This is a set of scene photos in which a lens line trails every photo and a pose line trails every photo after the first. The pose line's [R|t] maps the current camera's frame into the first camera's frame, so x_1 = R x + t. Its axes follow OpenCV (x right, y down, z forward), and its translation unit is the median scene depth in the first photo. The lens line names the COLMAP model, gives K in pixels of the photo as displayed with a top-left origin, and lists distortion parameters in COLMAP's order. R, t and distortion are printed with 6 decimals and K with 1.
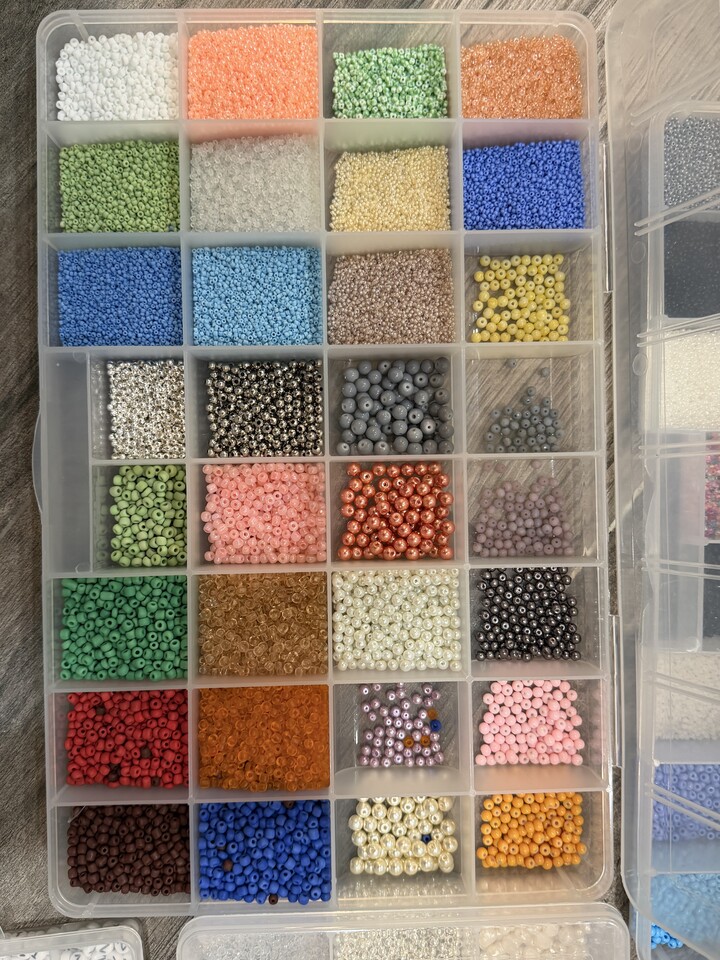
lens RADIAL K [[799.5, 0, 360.0], [0, 799.5, 480.0], [0, 0, 1]] dist [0.182437, -0.396134]
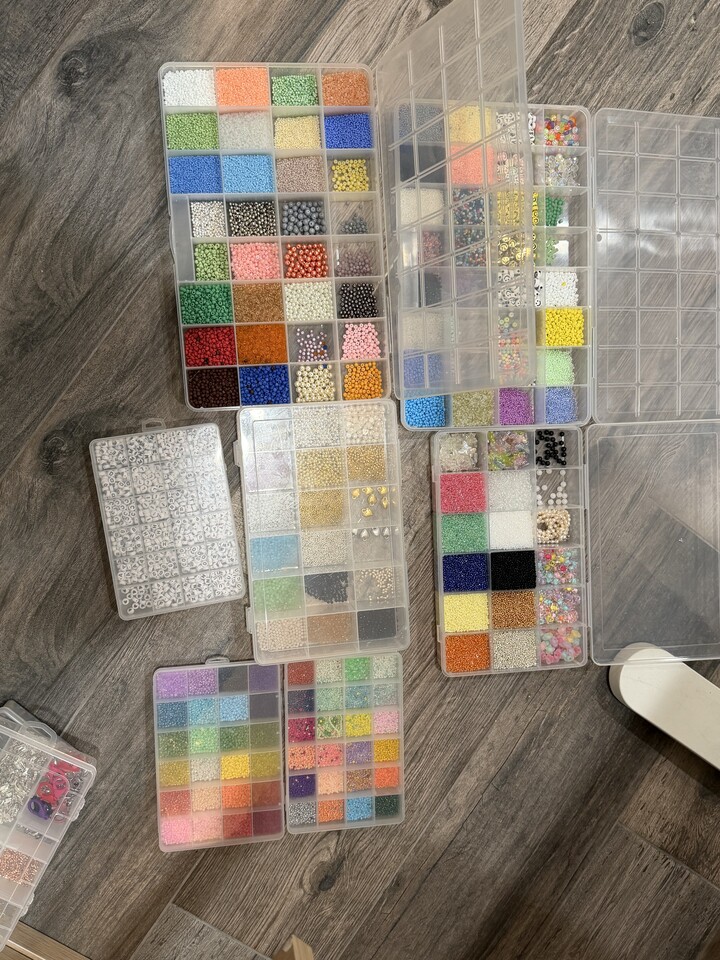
lens RADIAL K [[799.5, 0, 360.0], [0, 799.5, 480.0], [0, 0, 1]] dist [0.182437, -0.396134]
pose [[0.989292, -0.054951, 0.135211, -0.175414], [0.045151, 0.996197, 0.074515, 0.554873], [-0.138791, -0.067612, 0.988011, -1.653628]]
